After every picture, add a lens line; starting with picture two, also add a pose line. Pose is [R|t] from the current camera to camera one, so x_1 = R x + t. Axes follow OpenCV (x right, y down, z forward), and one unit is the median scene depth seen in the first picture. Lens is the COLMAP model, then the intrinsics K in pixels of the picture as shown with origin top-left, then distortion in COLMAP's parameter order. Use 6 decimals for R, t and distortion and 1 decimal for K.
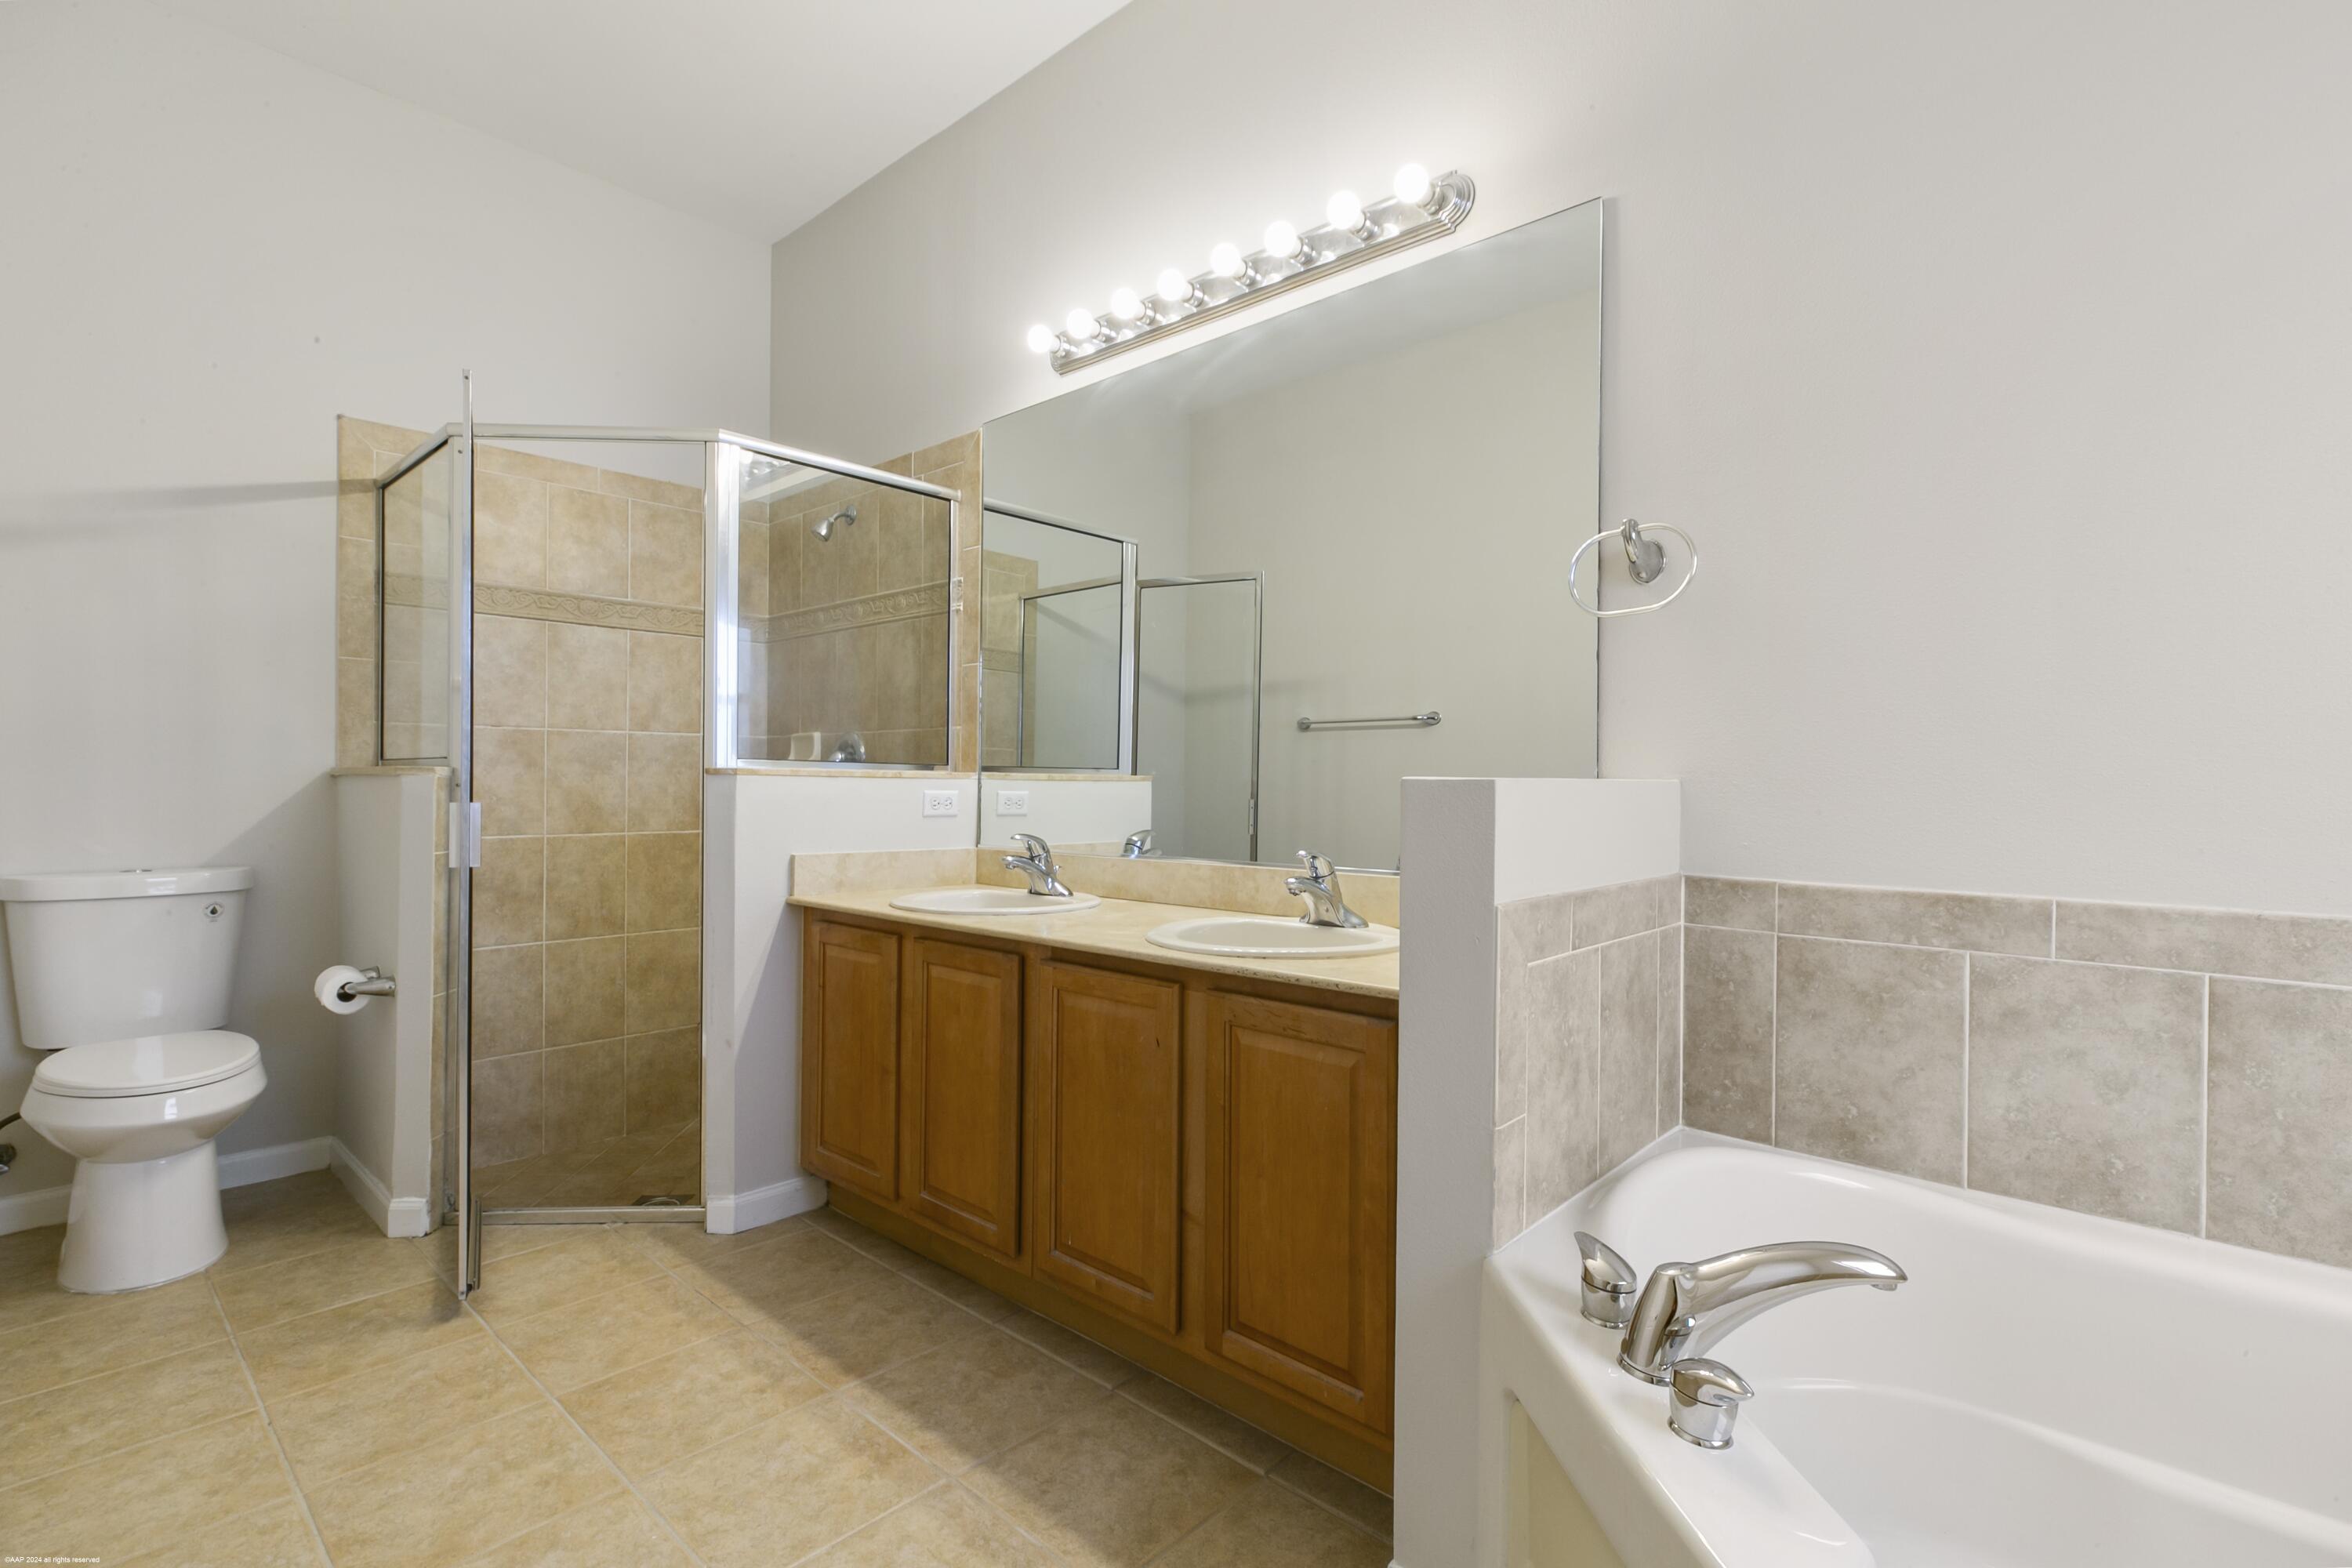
lens RADIAL K [[1071.1, 0, 1176.5], [0, 1071.1, 787.4], [0, 0, 1]] dist [0.000891, 0.000000]
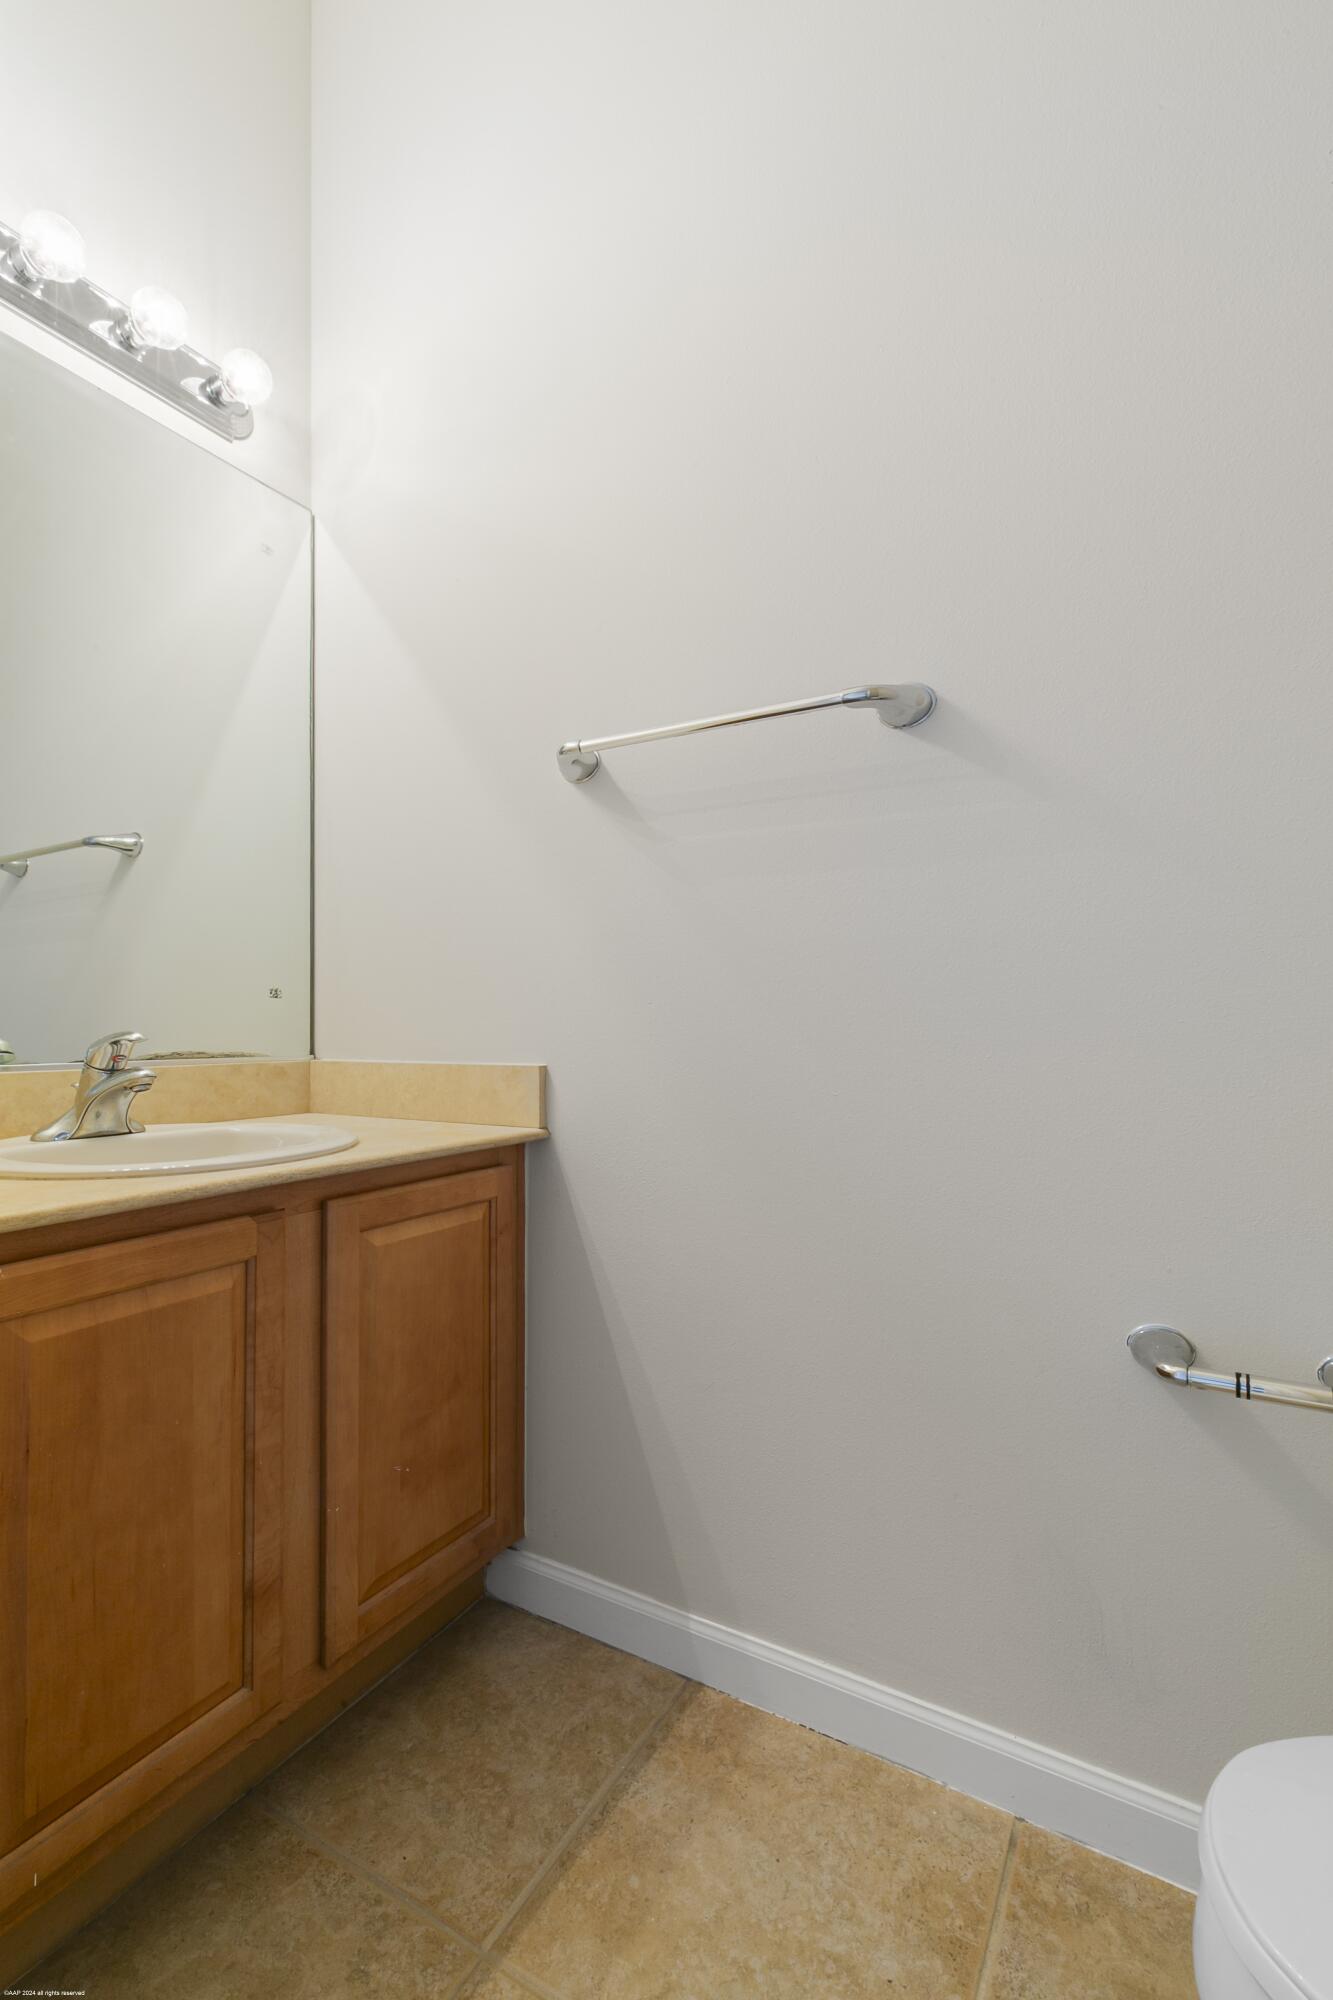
lens RADIAL K [[910.8, 0, 666.2], [0, 910.8, 1000.4], [0, 0, 1]] dist [0.000891, 0.000000]
pose [[-0.203777, -0.006704, 0.978994, -0.983325], [-0.003012, 0.999976, 0.006221, 0.021108], [-0.979013, -0.001681, -0.203792, 1.122899]]
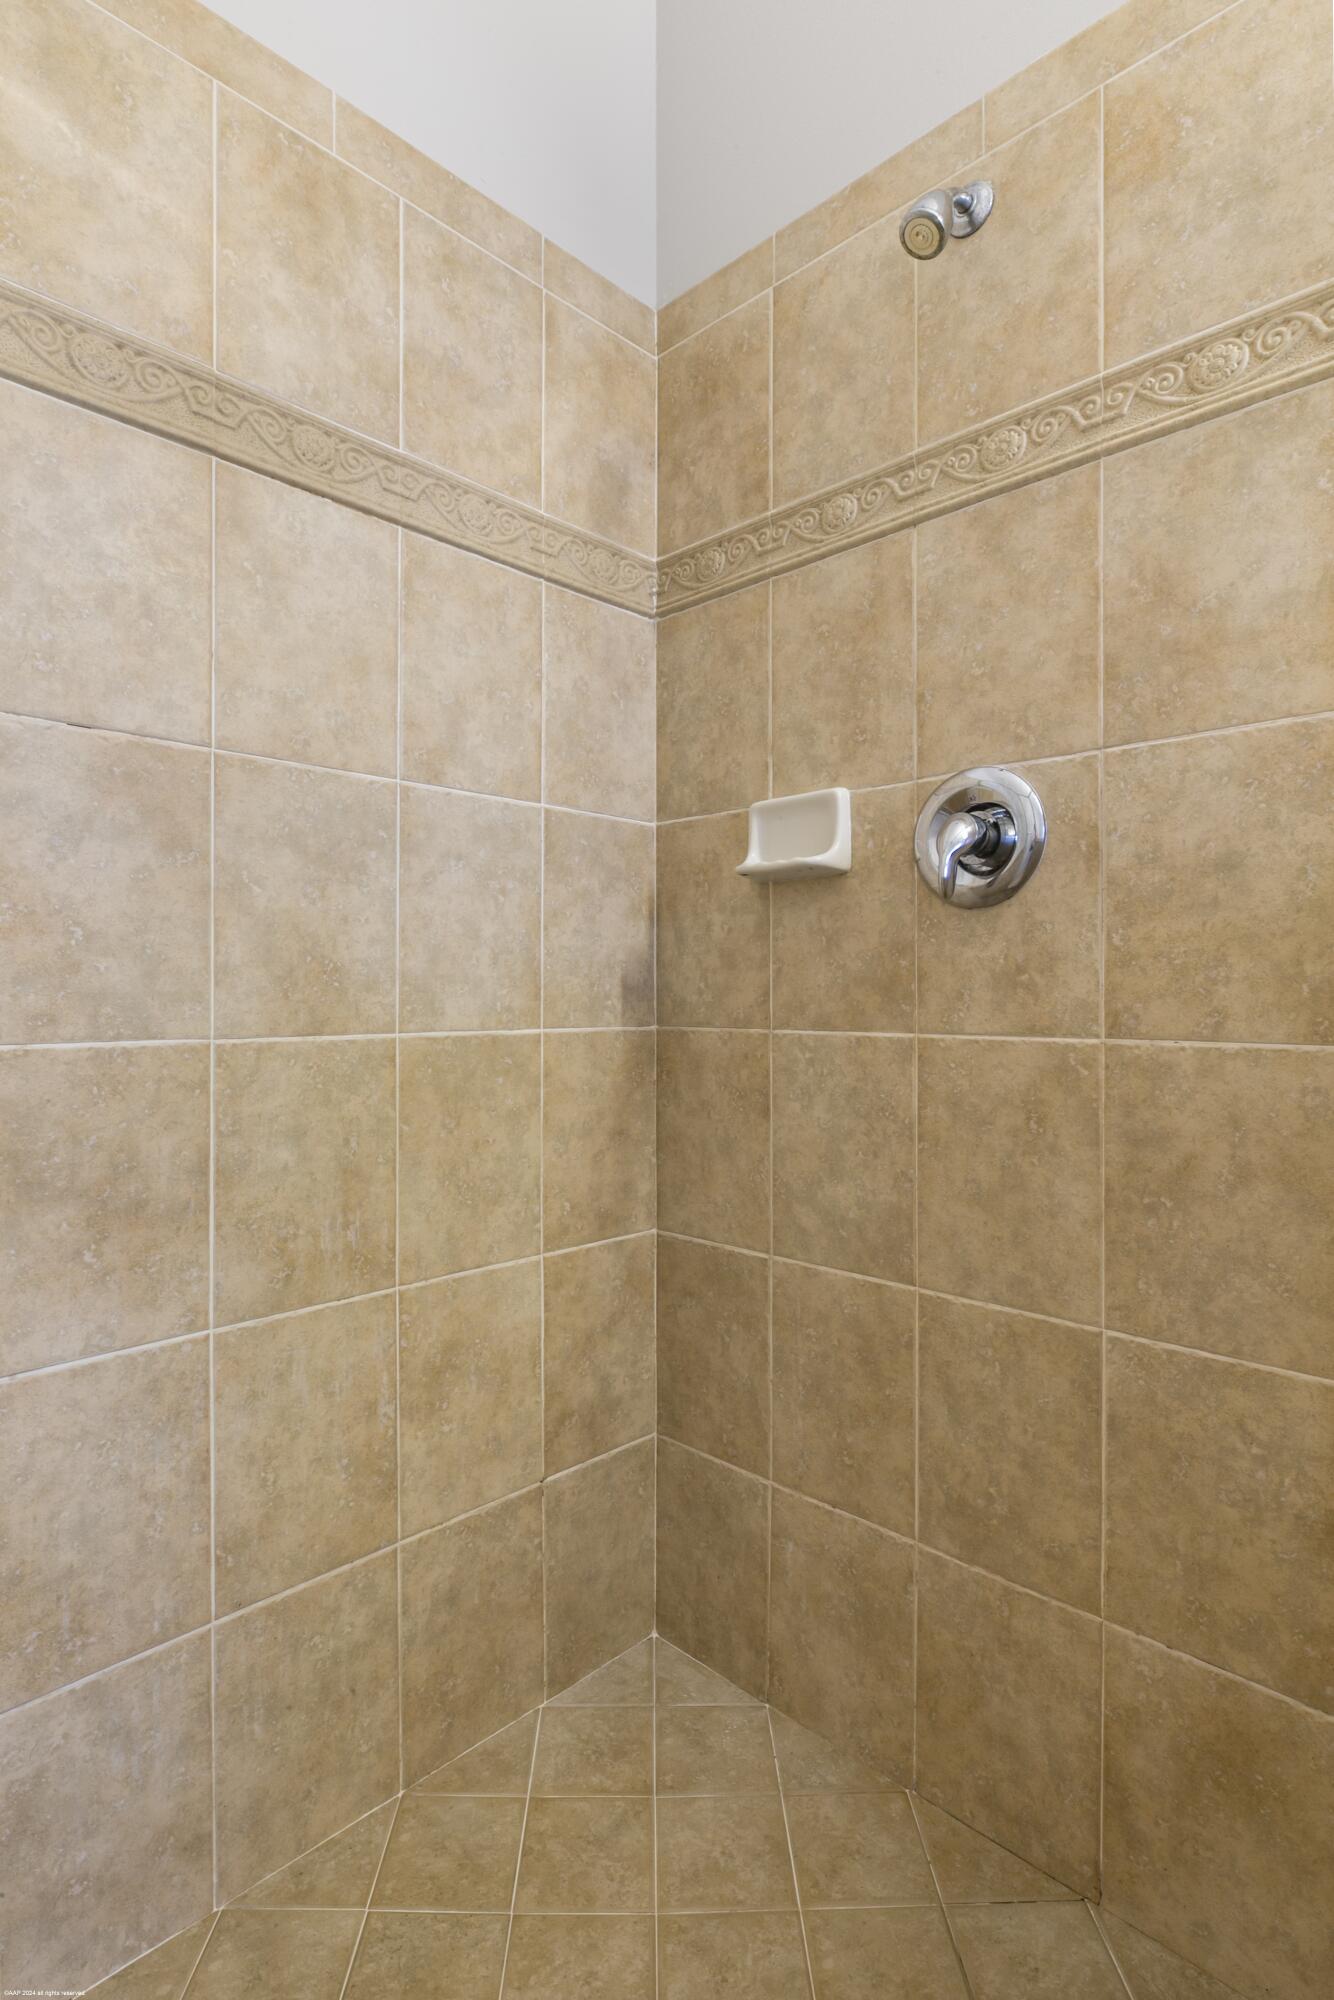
lens RADIAL K [[1033.9, 0, 666.9], [0, 1033.9, 999.6], [0, 0, 1]] dist [-0.002479, 0.000277]
pose [[0.999164, -0.005846, -0.040467, -0.406564], [0.005894, 0.999982, 0.001076, 0.030481], [0.040460, -0.001314, 0.999180, 0.632879]]
